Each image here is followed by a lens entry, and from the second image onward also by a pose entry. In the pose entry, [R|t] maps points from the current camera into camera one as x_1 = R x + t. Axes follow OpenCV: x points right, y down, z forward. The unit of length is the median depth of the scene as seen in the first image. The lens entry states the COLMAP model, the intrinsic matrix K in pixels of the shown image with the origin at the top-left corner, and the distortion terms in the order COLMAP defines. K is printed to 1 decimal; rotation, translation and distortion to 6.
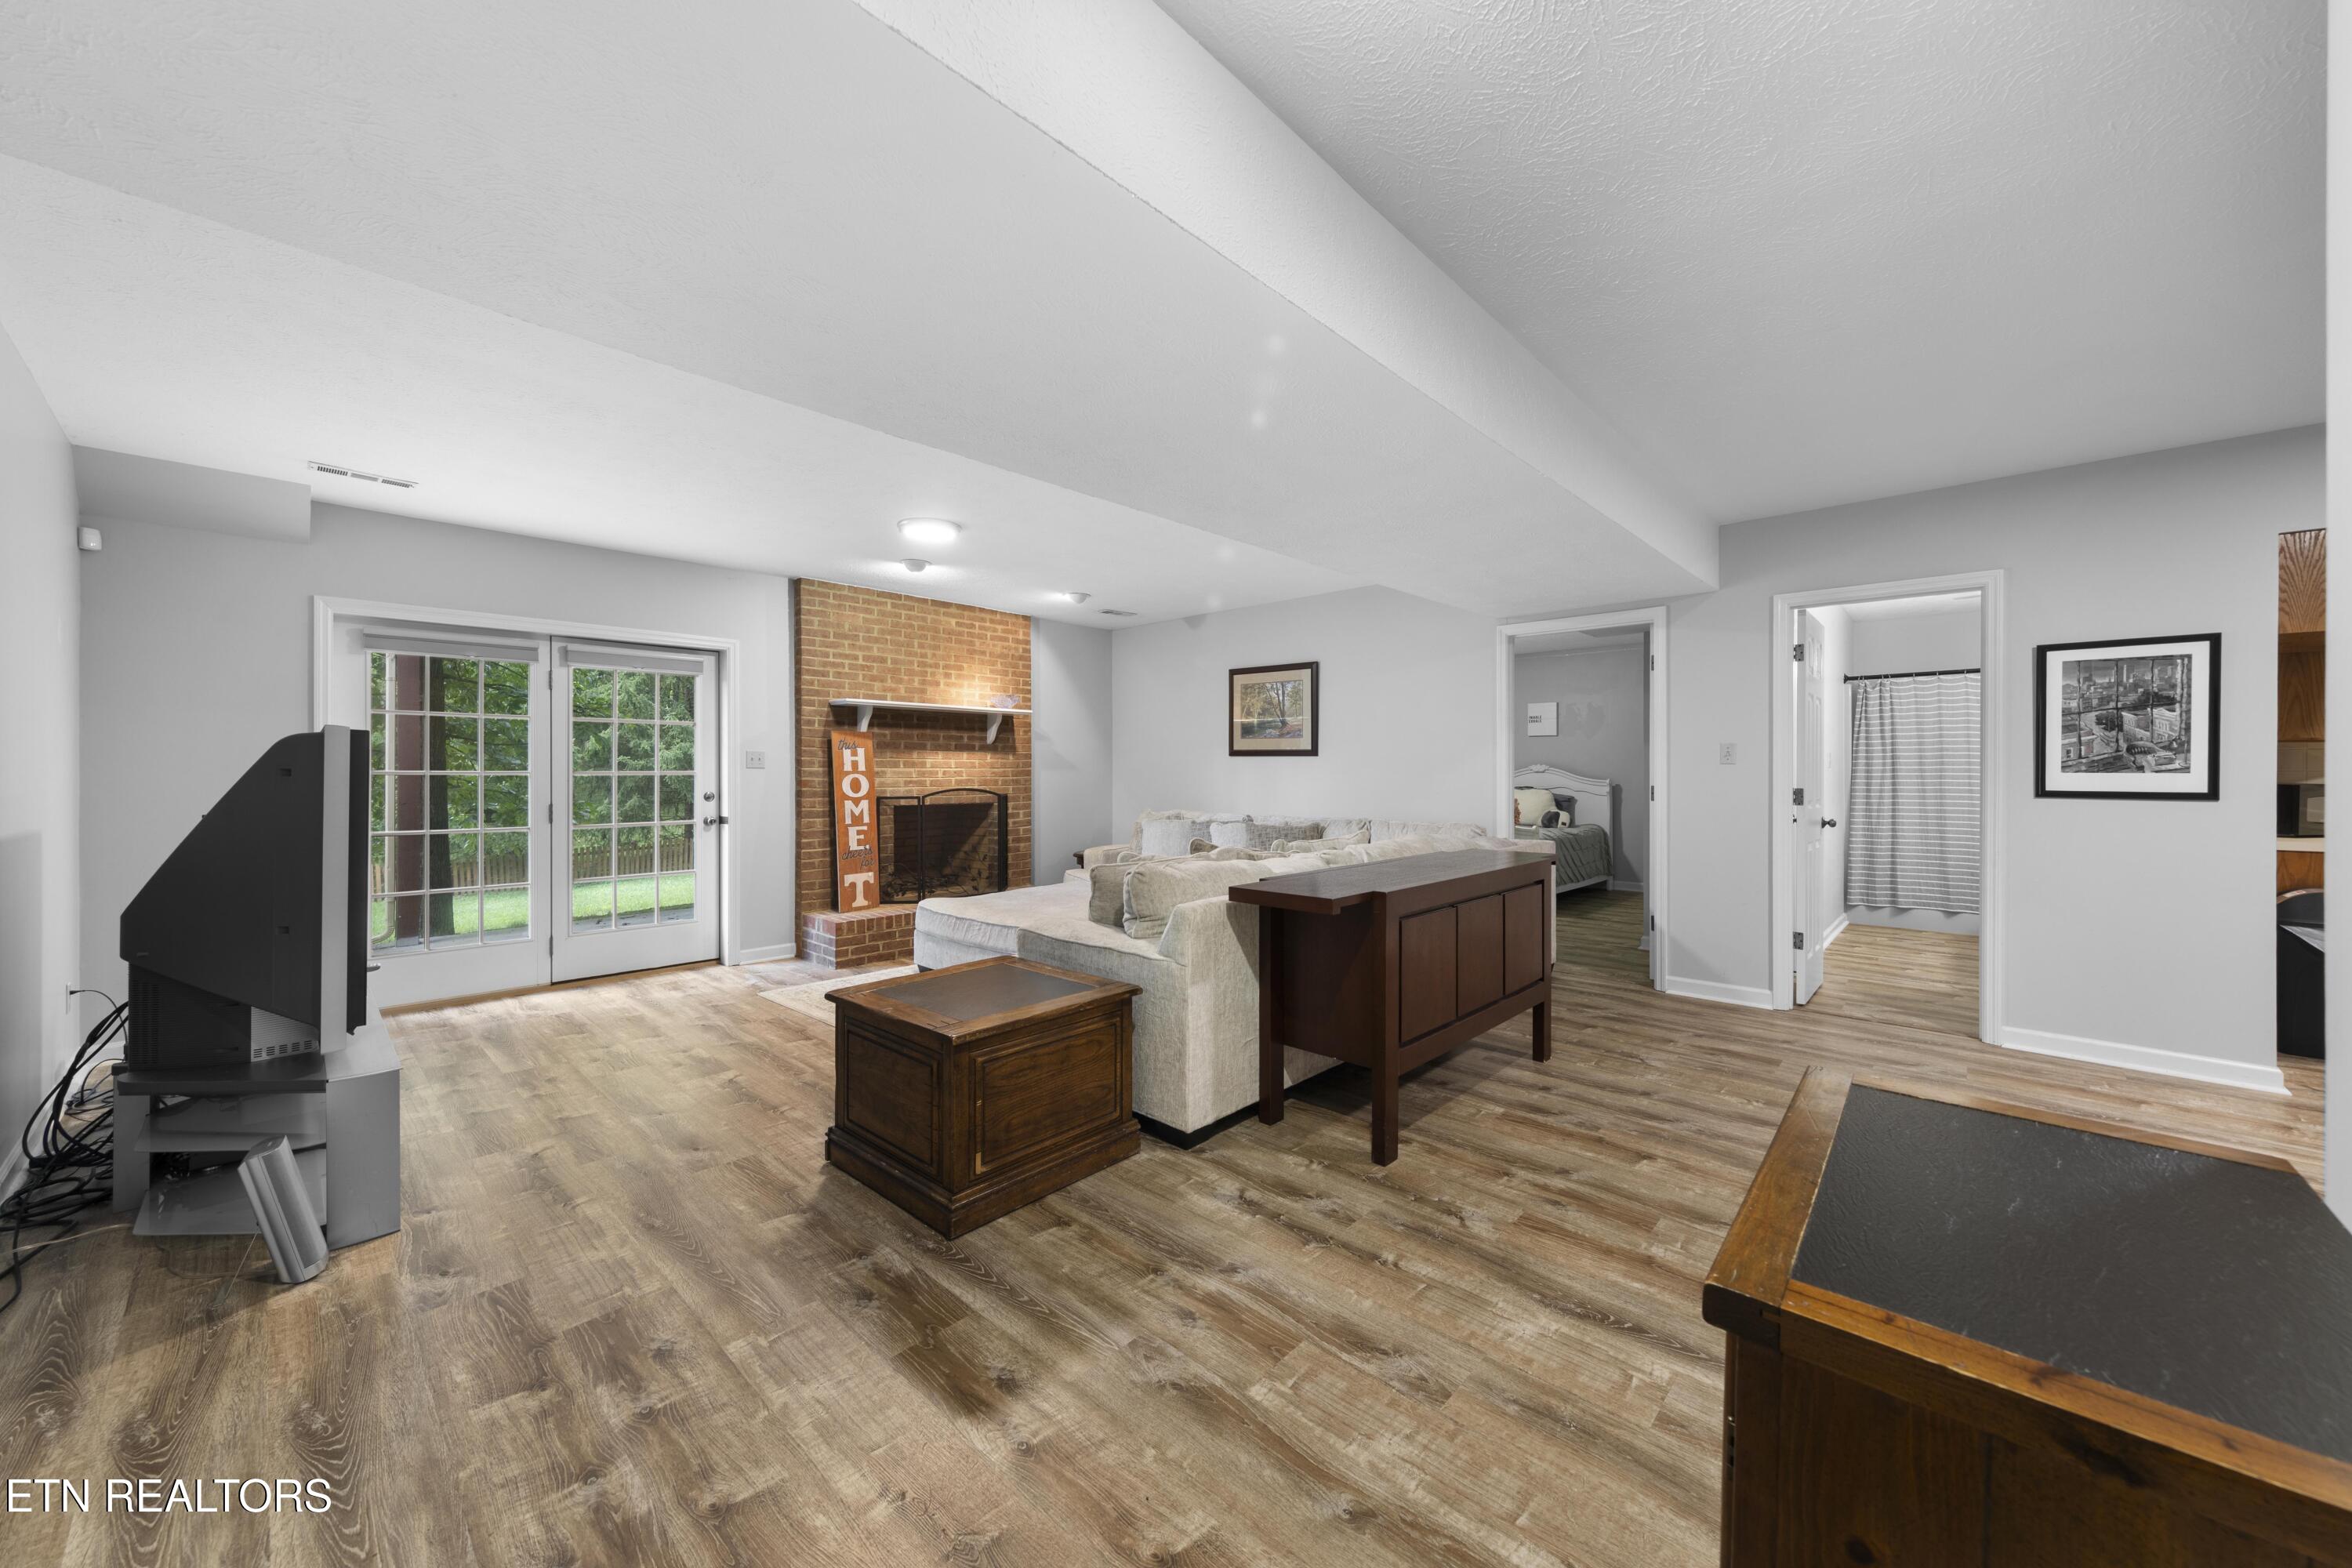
lens RADIAL K [[874.2, 0, 1183.7], [0, 874.2, 770.9], [0, 0, 1]] dist [0.000450, -0.000232]
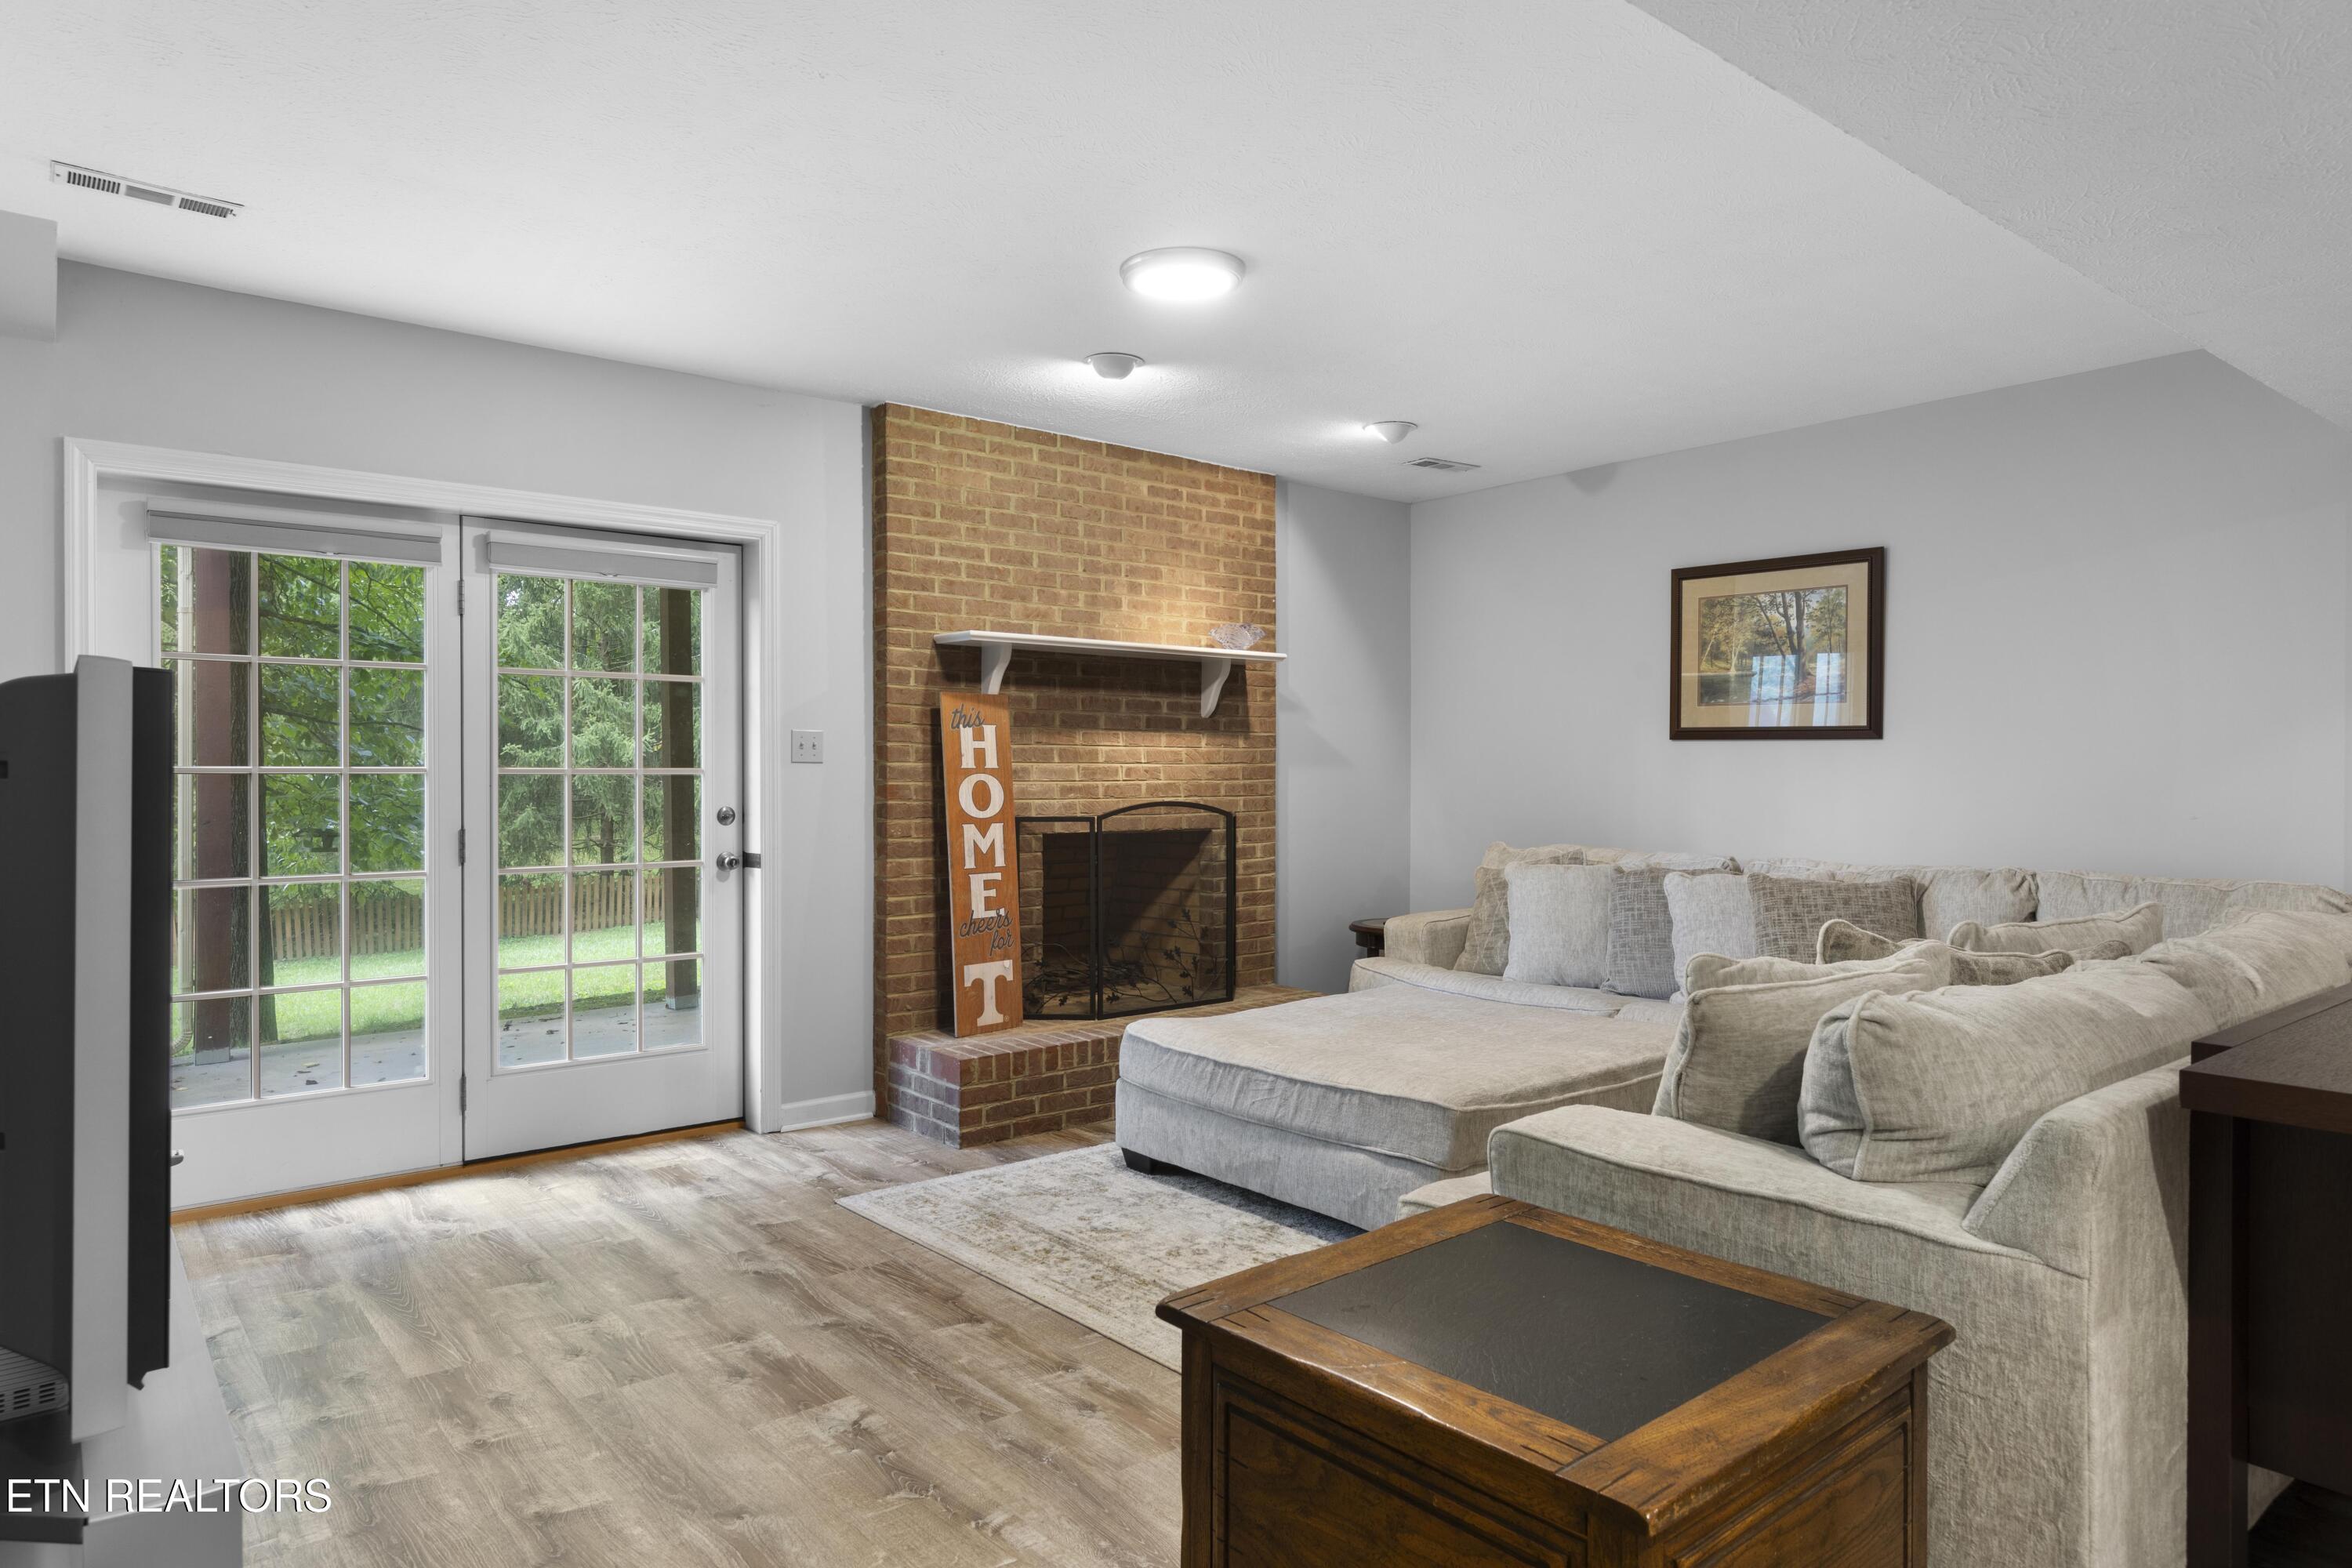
lens RADIAL K [[1446.9, 0, 1173.3], [0, 1446.9, 780.3], [0, 0, 1]] dist [0.000321, 0.001186]
pose [[0.991094, 0.002558, -0.133141, -0.161956], [-0.001518, 0.999968, 0.007913, 0.000335], [0.133157, -0.007640, 0.991066, 0.167352]]
